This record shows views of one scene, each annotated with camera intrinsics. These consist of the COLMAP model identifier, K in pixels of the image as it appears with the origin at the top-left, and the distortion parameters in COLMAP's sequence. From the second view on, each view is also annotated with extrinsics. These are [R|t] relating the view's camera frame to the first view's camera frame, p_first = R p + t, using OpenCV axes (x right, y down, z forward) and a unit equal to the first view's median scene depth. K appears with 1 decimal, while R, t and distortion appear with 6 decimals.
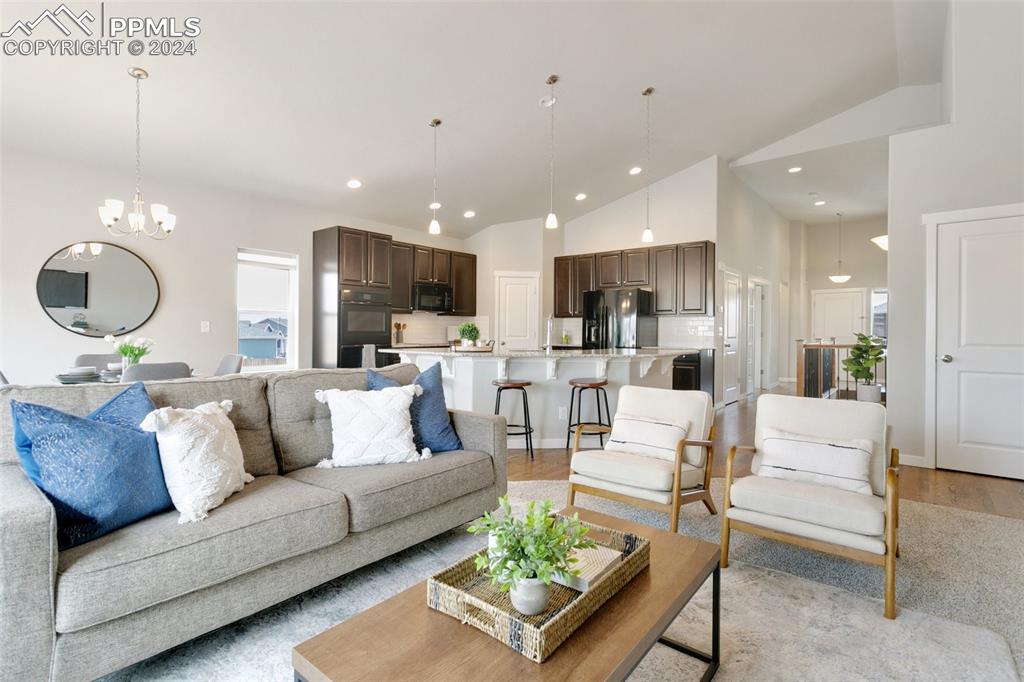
lens RADIAL K [[482.2, 0, 510.7], [0, 482.2, 335.2], [0, 0, 1]] dist [-0.003302, -0.000690]
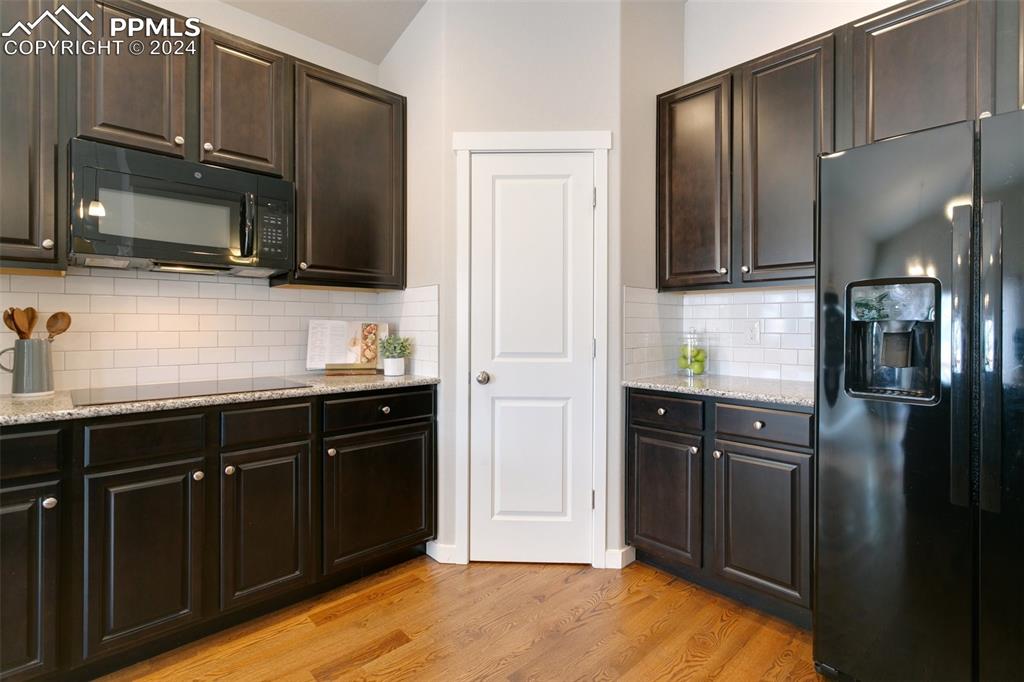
lens RADIAL K [[489.5, 0, 510.0], [0, 489.5, 324.7], [0, 0, 1]] dist [-0.001352, 0.000118]
pose [[0.992272, -0.000836, -0.124082, 0.039072], [-0.000122, 0.999970, -0.007715, -0.014039], [0.124085, 0.007671, 0.992242, 0.731642]]
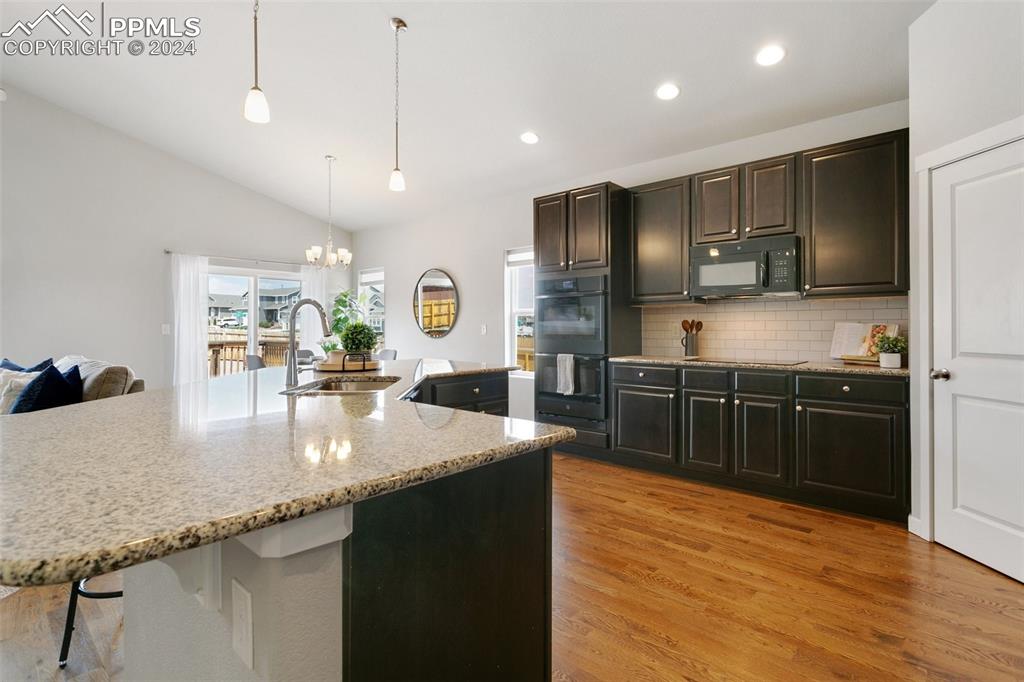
lens RADIAL K [[489.5, 0, 510.0], [0, 489.5, 324.7], [0, 0, 1]] dist [-0.001352, 0.000118]
pose [[-0.041400, -0.010825, -0.999084, 0.327621], [-0.005035, 0.999931, -0.010625, -0.011734], [0.999130, 0.004590, -0.041452, 0.756424]]
